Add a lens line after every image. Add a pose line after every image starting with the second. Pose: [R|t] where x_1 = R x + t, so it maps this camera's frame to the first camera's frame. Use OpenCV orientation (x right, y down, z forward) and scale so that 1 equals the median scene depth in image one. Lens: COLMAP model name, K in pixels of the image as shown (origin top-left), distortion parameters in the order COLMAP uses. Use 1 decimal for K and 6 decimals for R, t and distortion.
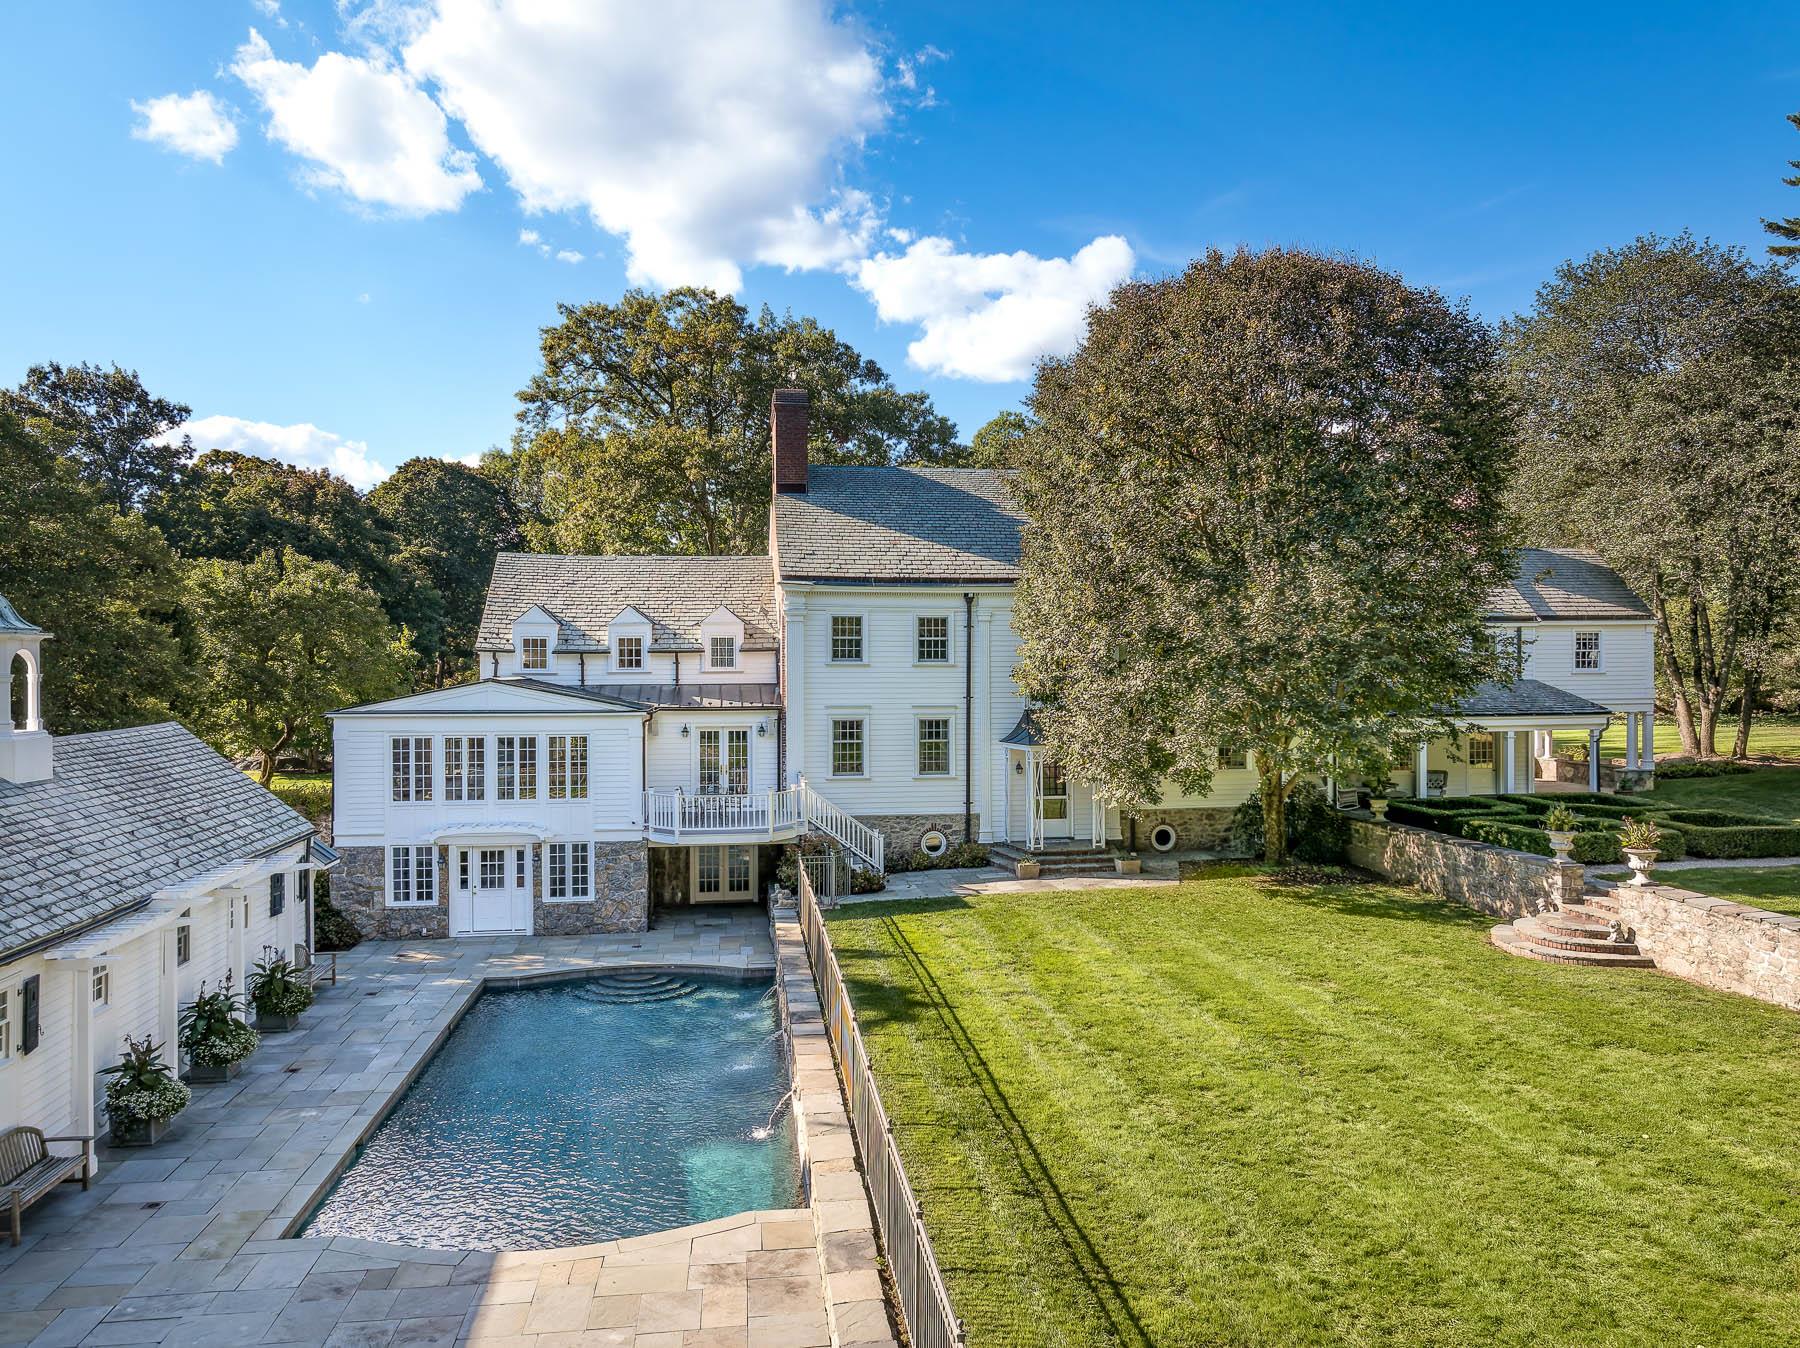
lens RADIAL K [[1237.9, 0, 900.0], [0, 1237.9, 674.0], [0, 0, 1]] dist [-0.002697, 0.001744]
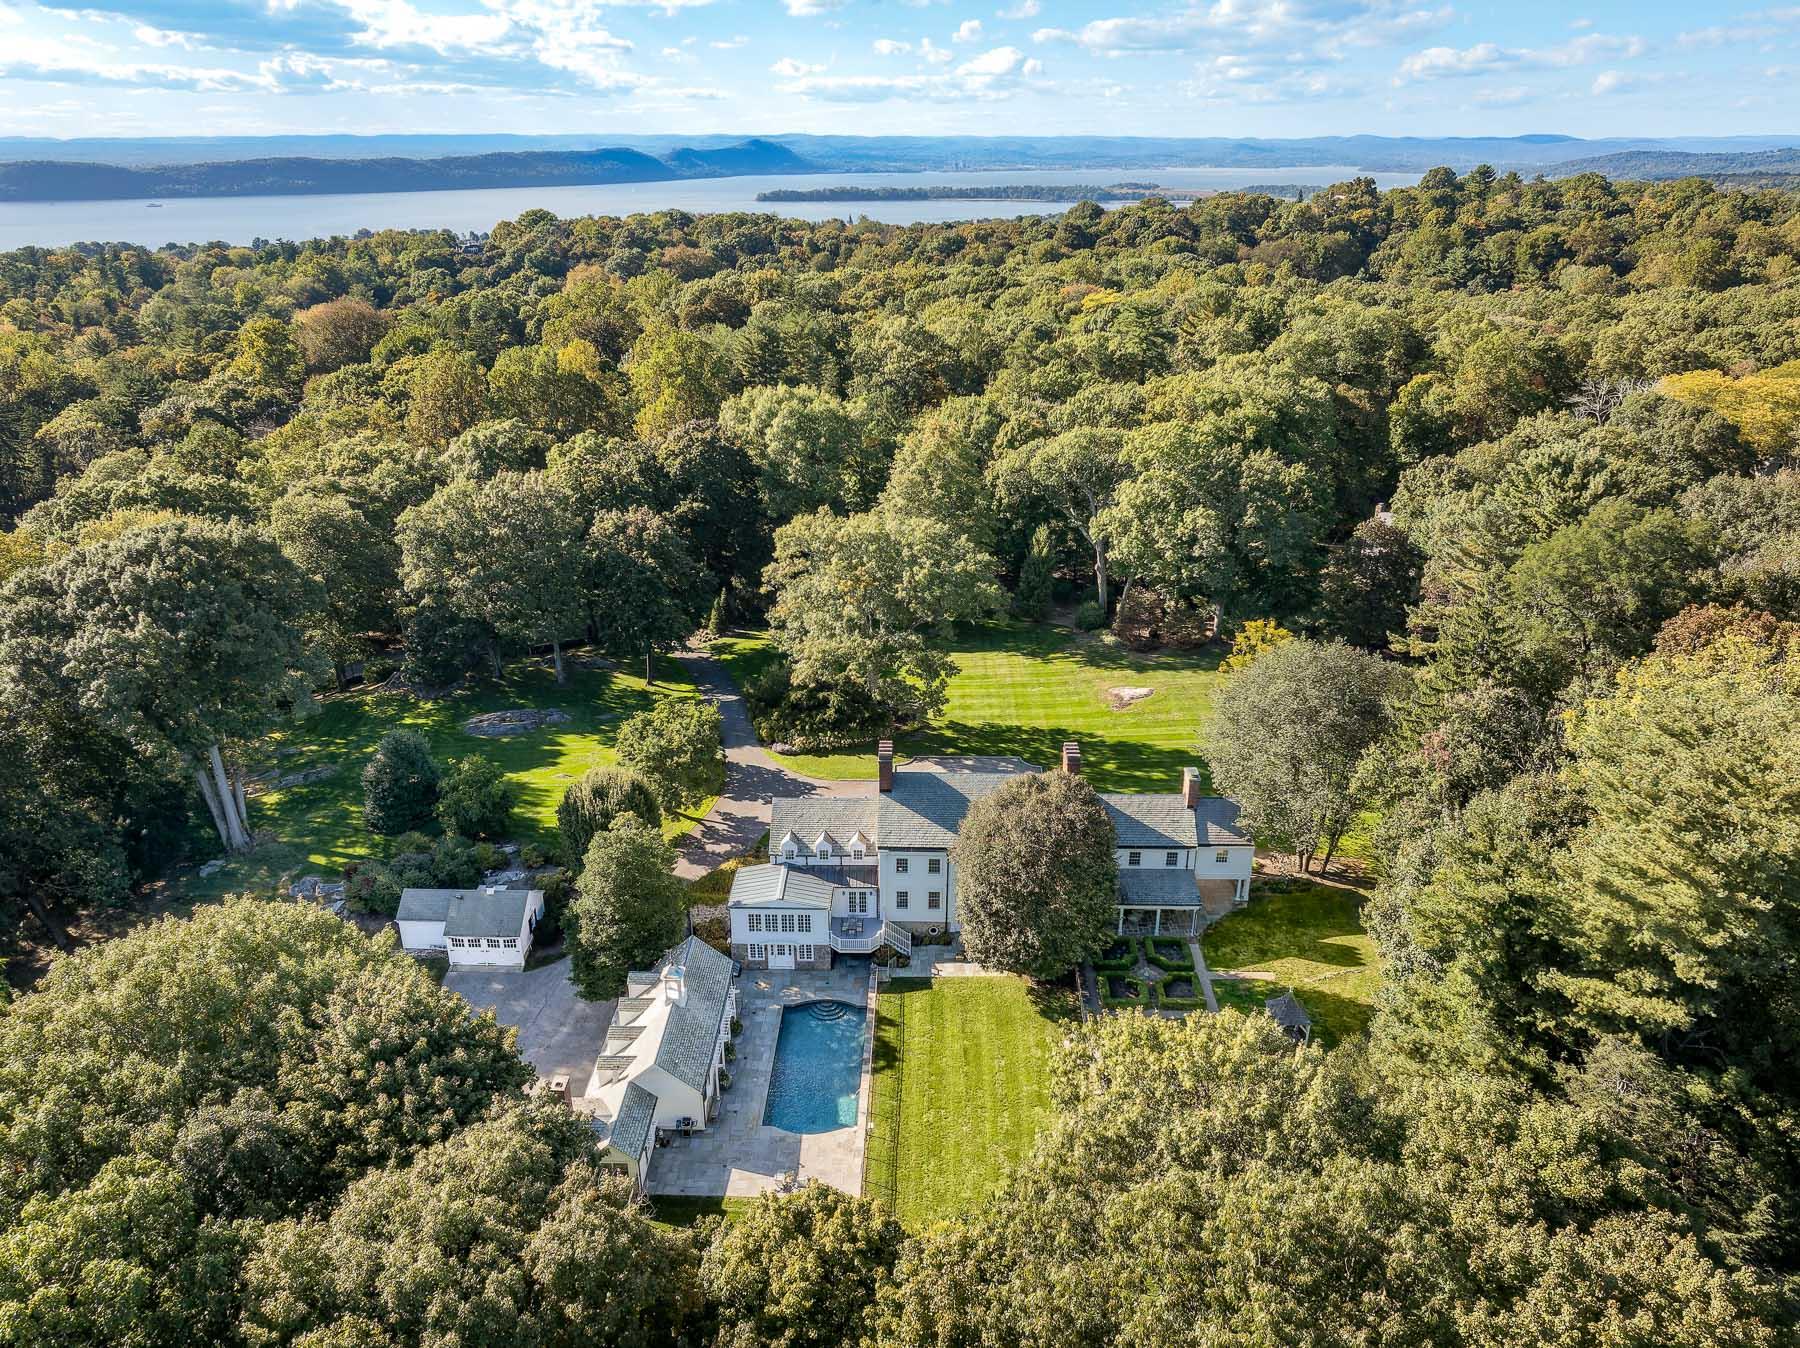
lens RADIAL K [[1231.6, 0, 901.8], [0, 1231.6, 669.6], [0, 0, 1]] dist [0.001505, -0.001169]
pose [[0.988353, 0.062148, -0.138907, 0.341115], [-0.006592, 0.929434, 0.368930, -1.596008], [0.152033, -0.363717, 0.919019, -1.482376]]
